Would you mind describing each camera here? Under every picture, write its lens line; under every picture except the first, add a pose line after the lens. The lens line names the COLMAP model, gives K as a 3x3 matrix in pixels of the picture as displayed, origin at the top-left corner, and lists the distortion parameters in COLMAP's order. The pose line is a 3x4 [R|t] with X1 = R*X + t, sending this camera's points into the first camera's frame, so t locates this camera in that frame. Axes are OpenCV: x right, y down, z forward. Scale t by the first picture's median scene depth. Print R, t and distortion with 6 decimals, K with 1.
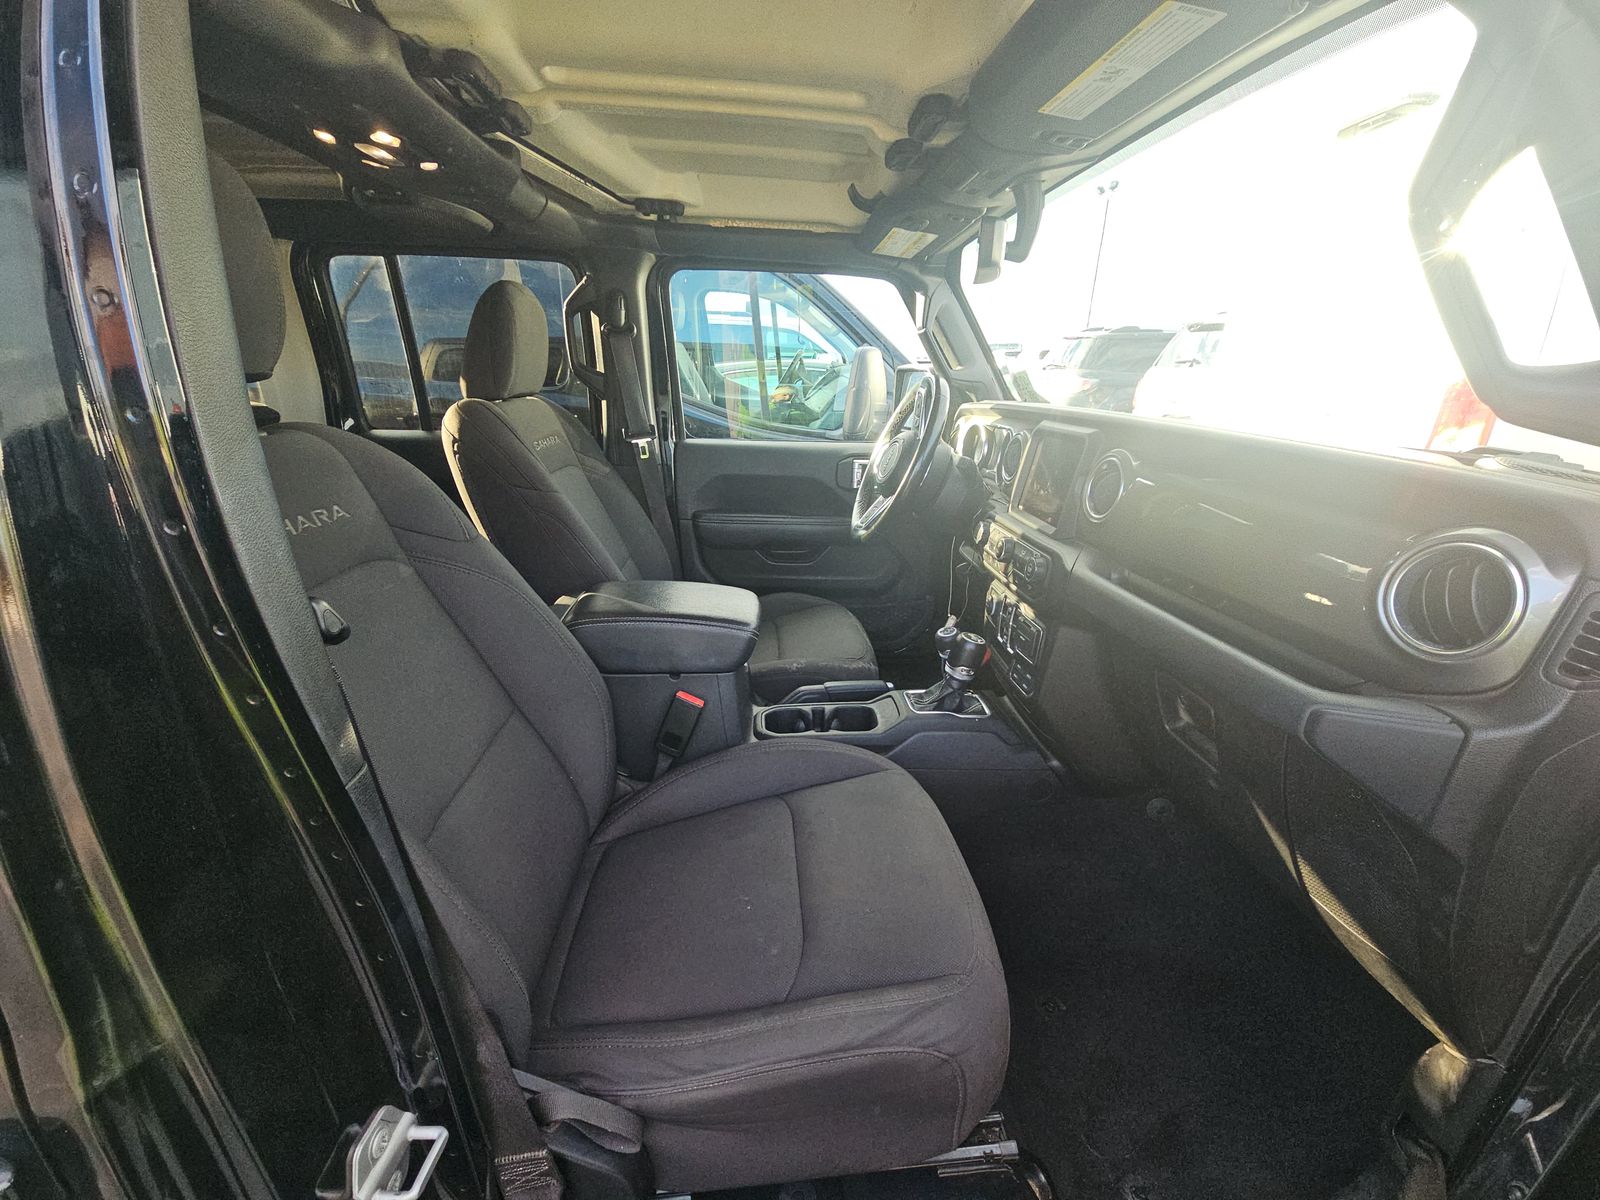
lens RADIAL K [[654.9, 0, 795.9], [0, 654.9, 600.1], [0, 0, 1]] dist [0.016241, -0.012892]
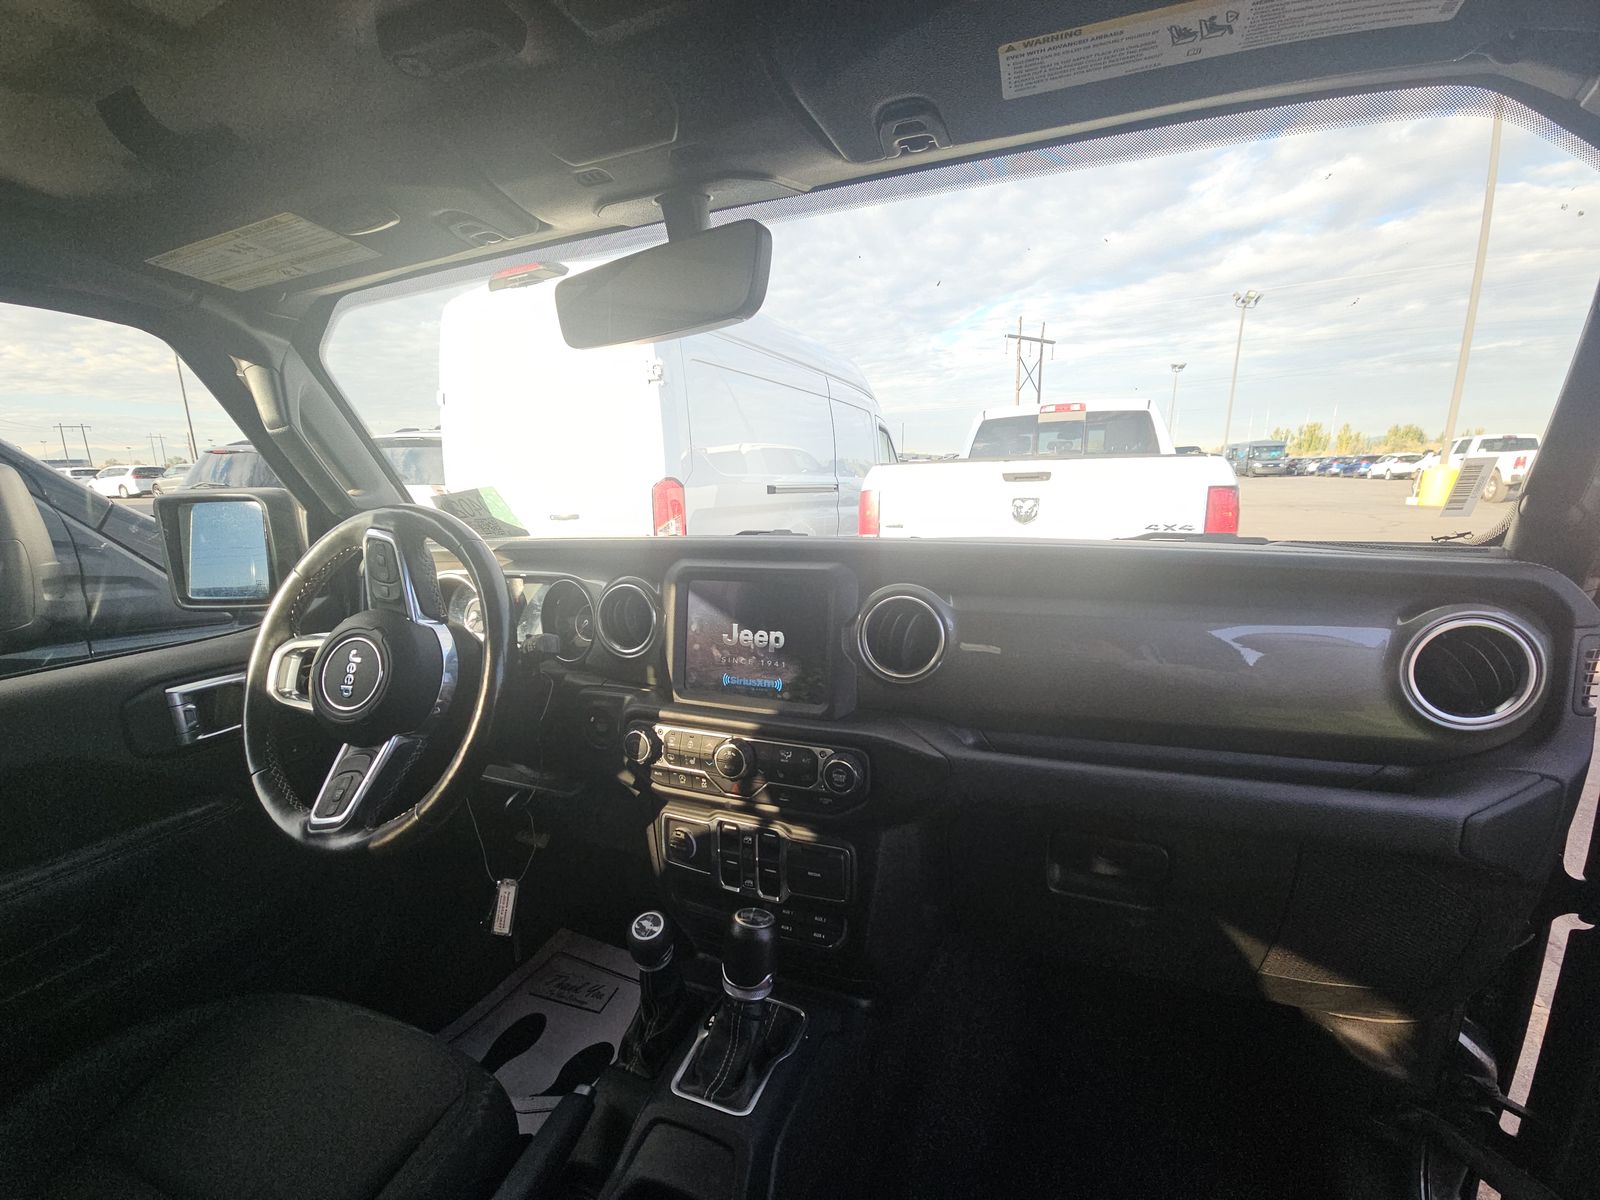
lens RADIAL K [[648.5, 0, 803.4], [0, 648.5, 612.8], [0, 0, 1]] dist [0.001365, 0.000149]
pose [[0.433607, -0.221736, 0.873395, -0.152649], [0.341187, 0.937488, 0.068621, -0.212491], [-0.834012, 0.268236, 0.482155, 0.563401]]
